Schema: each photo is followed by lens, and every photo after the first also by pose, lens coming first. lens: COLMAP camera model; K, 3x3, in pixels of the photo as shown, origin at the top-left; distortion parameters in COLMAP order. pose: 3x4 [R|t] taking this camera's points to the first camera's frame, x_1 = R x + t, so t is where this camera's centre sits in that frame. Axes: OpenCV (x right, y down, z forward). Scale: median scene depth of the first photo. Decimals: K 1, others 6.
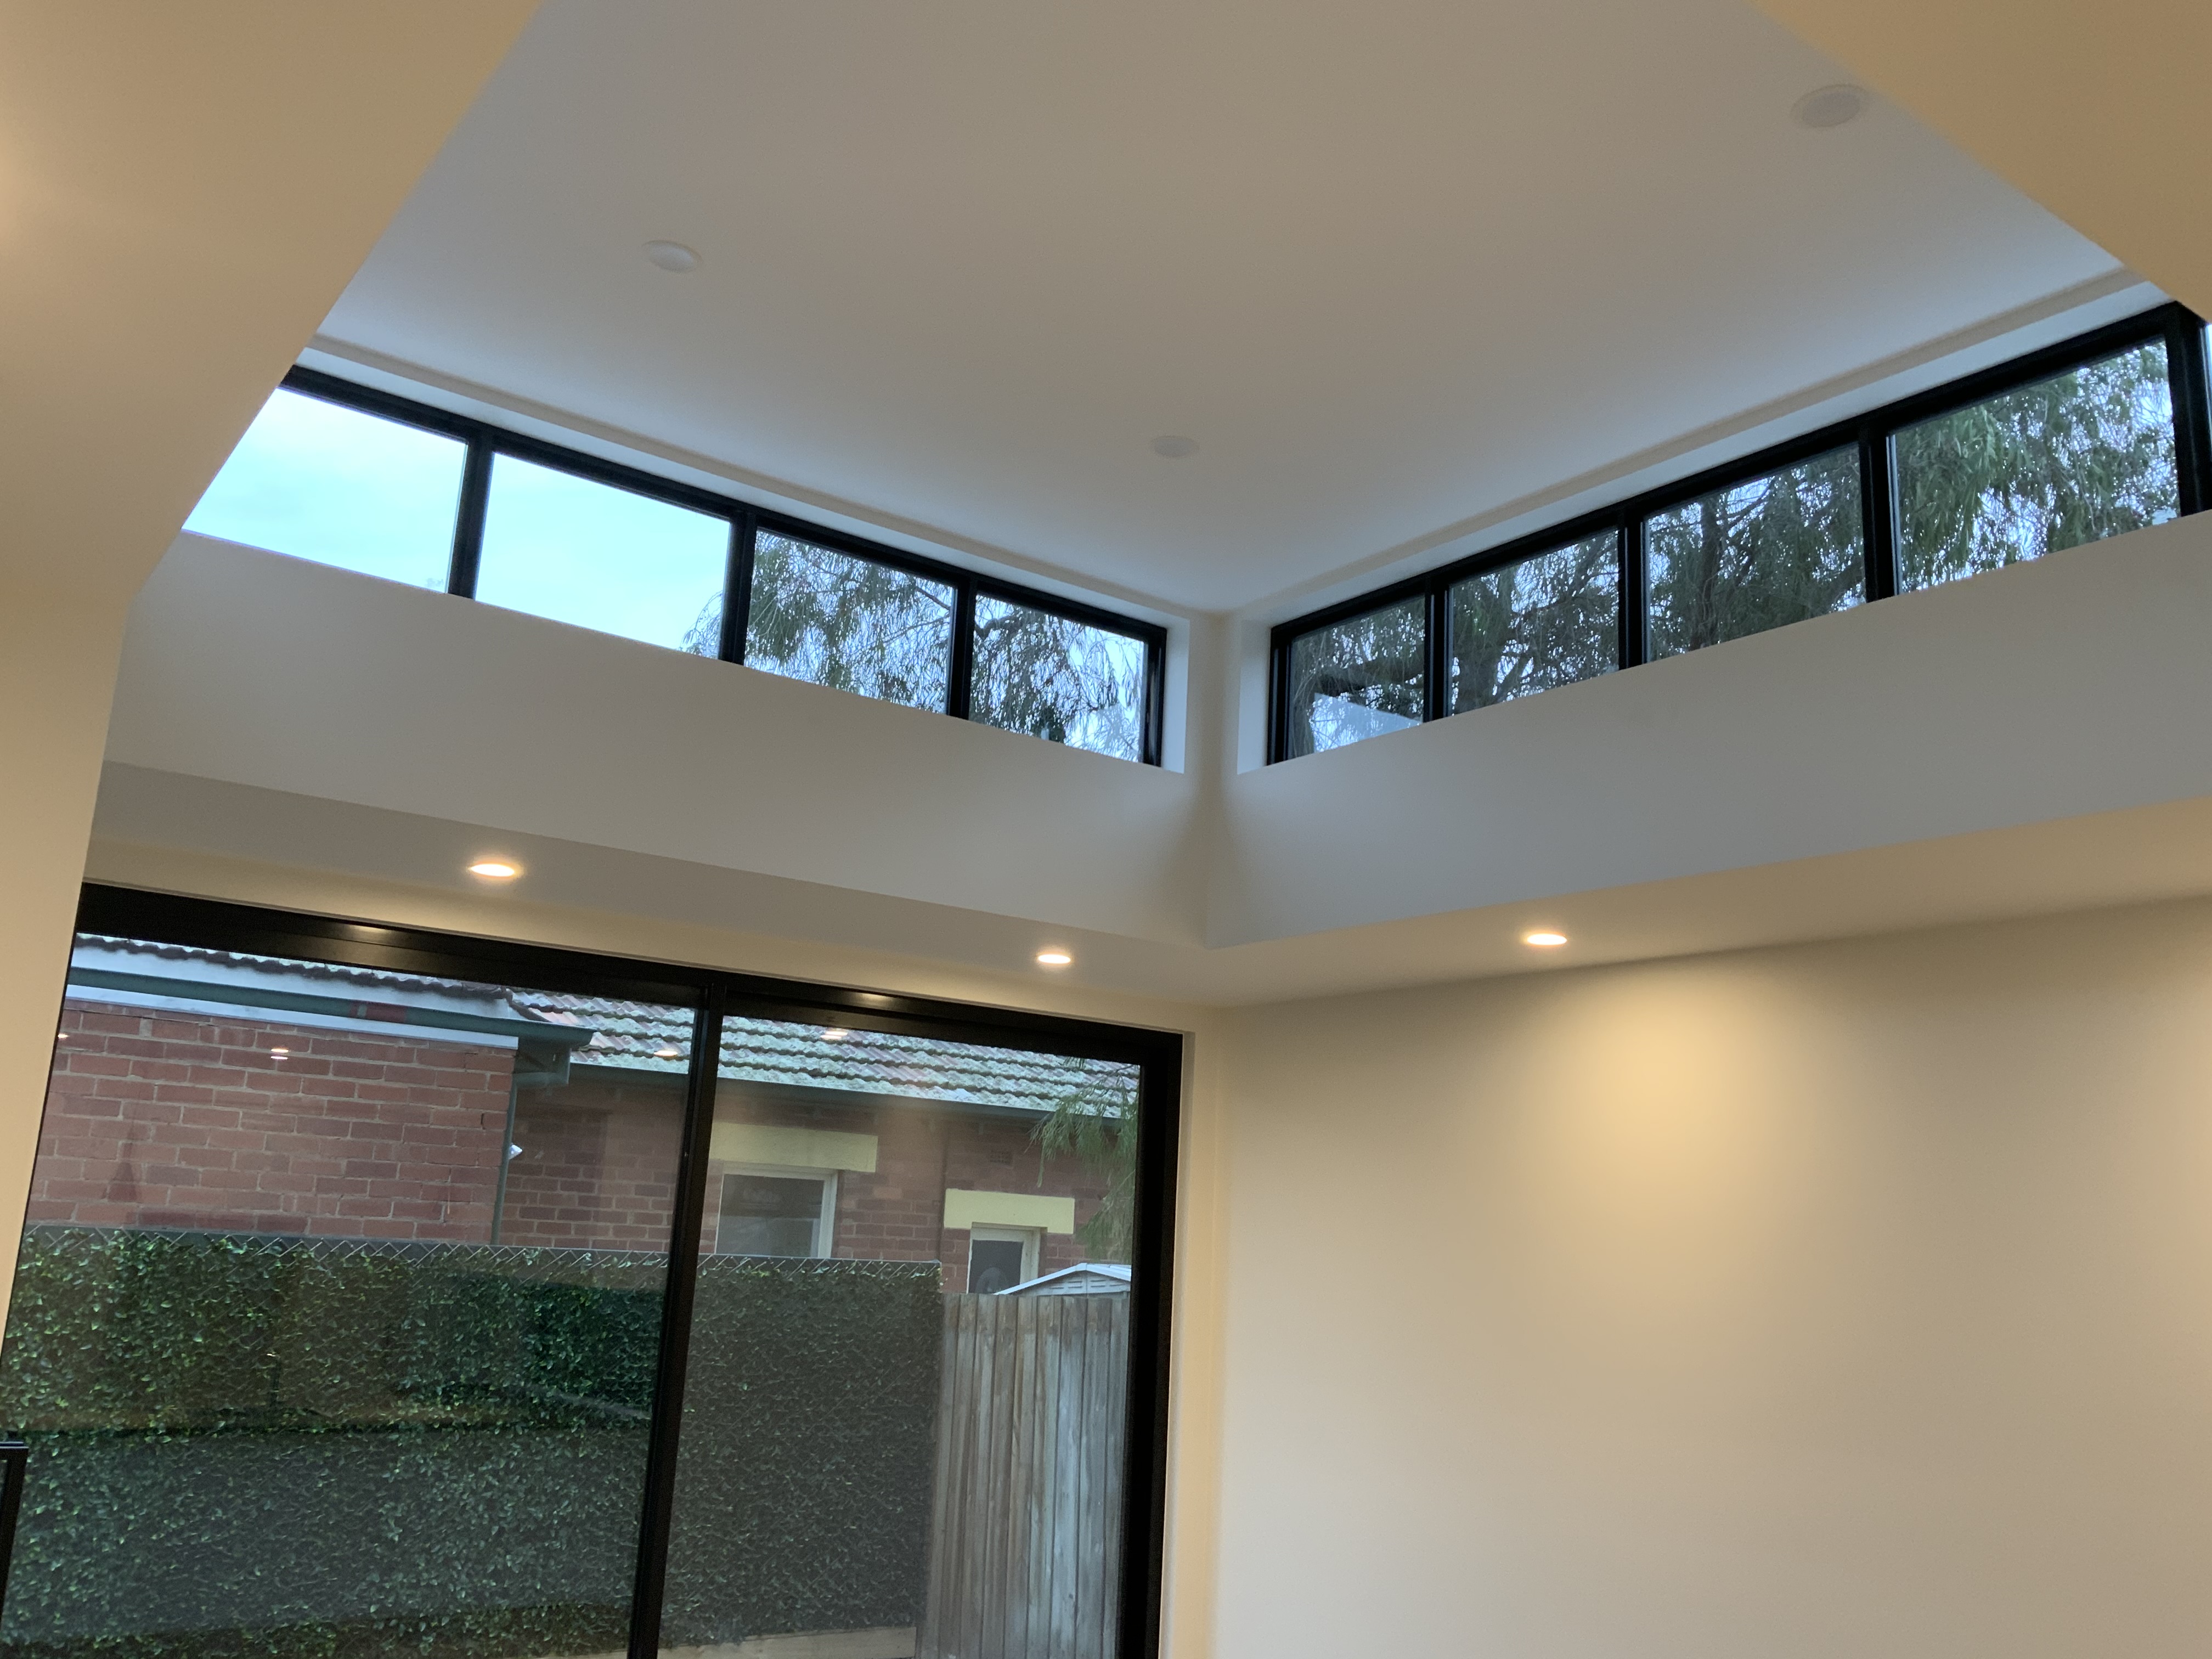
lens RADIAL K [[1796.7, 0, 1106.0], [0, 1796.7, 829.5], [0, 0, 1]] dist [0.005521, -0.079706]
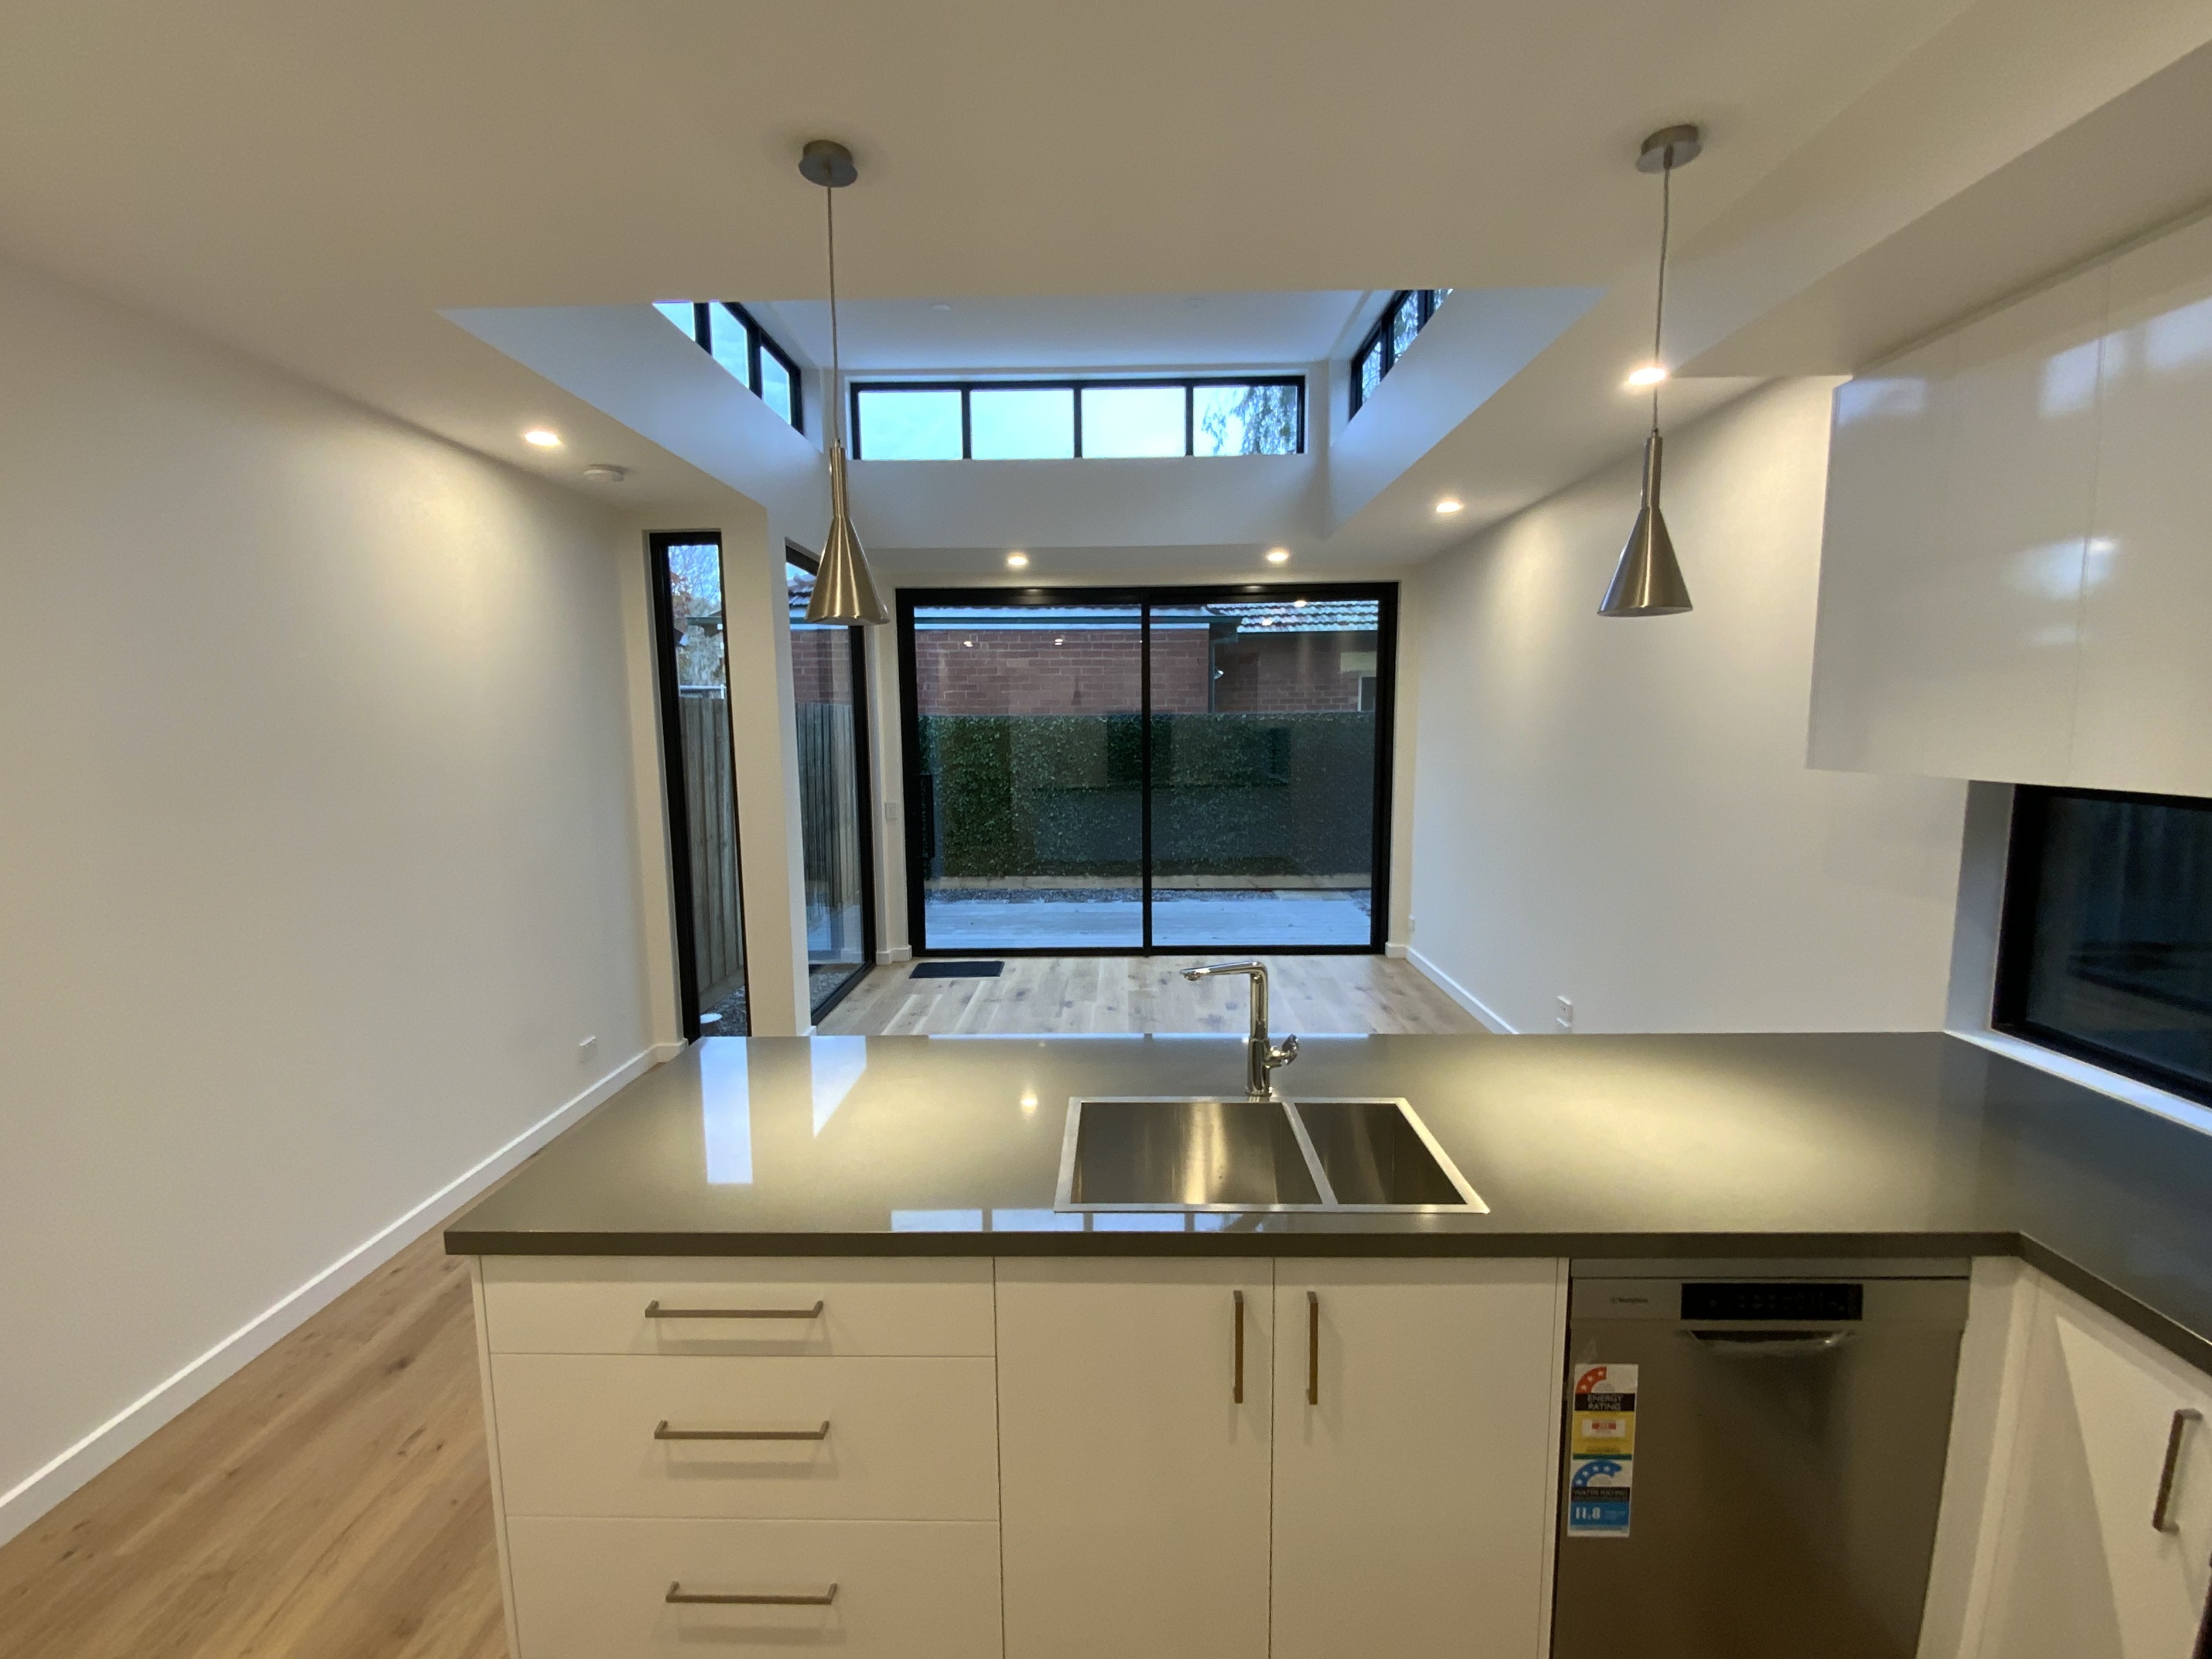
lens RADIAL K [[908.8, 0, 1106.0], [0, 908.8, 829.5], [0, 0, 1]] dist [0.054431, -0.034505]
pose [[0.788691, 0.019804, -0.614471, 0.314951], [0.184215, 0.945945, 0.266932, 0.032328], [0.586542, -0.323722, 0.742410, -0.026571]]
